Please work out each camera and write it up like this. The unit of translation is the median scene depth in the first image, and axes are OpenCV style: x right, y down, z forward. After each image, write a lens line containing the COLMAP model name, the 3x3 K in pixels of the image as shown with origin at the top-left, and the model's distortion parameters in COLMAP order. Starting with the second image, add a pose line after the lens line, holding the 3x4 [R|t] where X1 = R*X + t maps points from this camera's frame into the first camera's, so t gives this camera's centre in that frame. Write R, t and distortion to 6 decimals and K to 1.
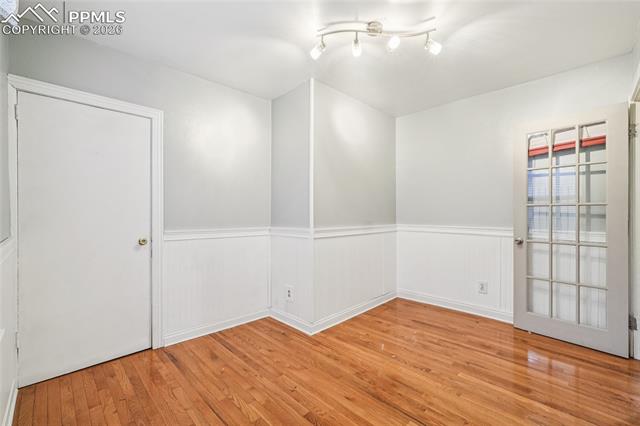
lens RADIAL K [[275.2, 0, 325.5], [0, 275.2, 211.7], [0, 0, 1]] dist [-0.004974, 0.002841]
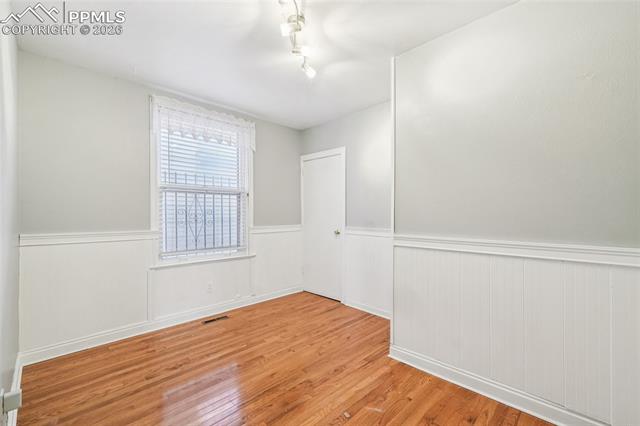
lens RADIAL K [[275.2, 0, 321.0], [0, 275.2, 213.7], [0, 0, 1]] dist [-0.004974, 0.002841]
pose [[-0.007905, -0.002810, -0.999965, 0.863267], [0.000249, 0.999996, -0.002812, 0.000929], [0.999969, -0.000271, -0.007904, 0.835826]]
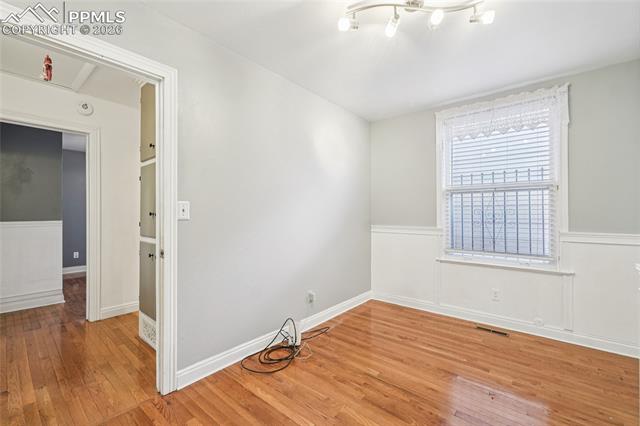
lens RADIAL K [[275.2, 0, 322.8], [0, 275.2, 212.8], [0, 0, 1]] dist [-0.004974, 0.002841]
pose [[-0.997567, -0.001960, -0.069681, 0.403071], [-0.001613, 0.999986, -0.005030, 0.000598], [0.069690, -0.004905, -0.997557, 1.404777]]
